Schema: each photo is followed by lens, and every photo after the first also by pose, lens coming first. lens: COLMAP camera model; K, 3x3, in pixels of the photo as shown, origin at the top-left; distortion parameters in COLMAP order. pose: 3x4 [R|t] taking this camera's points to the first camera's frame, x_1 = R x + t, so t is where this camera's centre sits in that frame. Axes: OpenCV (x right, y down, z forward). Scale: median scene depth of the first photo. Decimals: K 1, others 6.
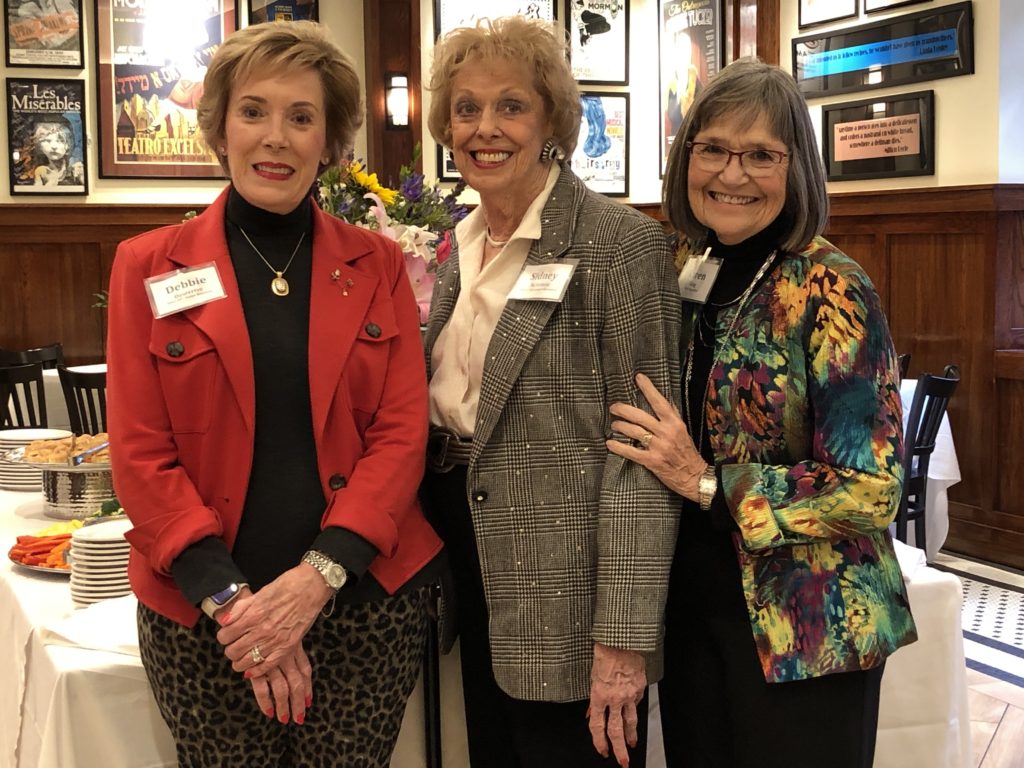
lens RADIAL K [[1844.0, 0, 512.3], [0, 1844.0, 384.3], [0, 0, 1]] dist [0.149596, 0.000000]
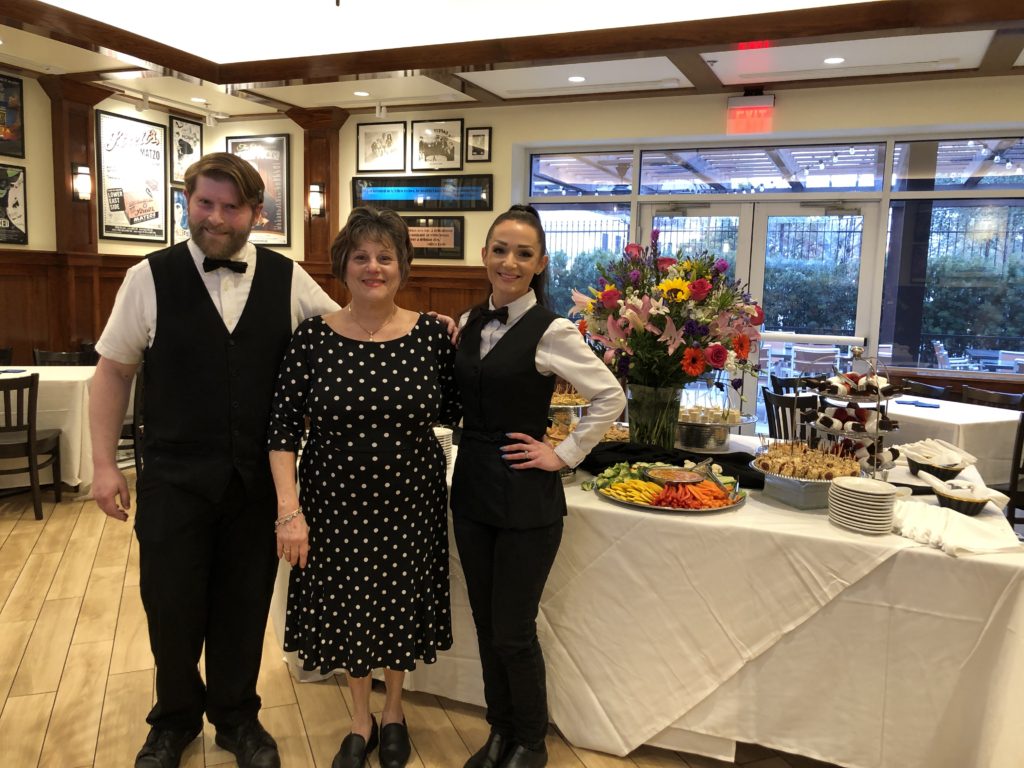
lens RADIAL K [[839.6, 0, 511.9], [0, 839.6, 383.7], [0, 0, 1]] dist [0.002216, 0.000586]
pose [[0.692891, -0.058312, 0.718681, -0.367739], [0.015238, 0.997686, 0.066259, -0.037581], [-0.720882, -0.034959, 0.692176, 0.328496]]
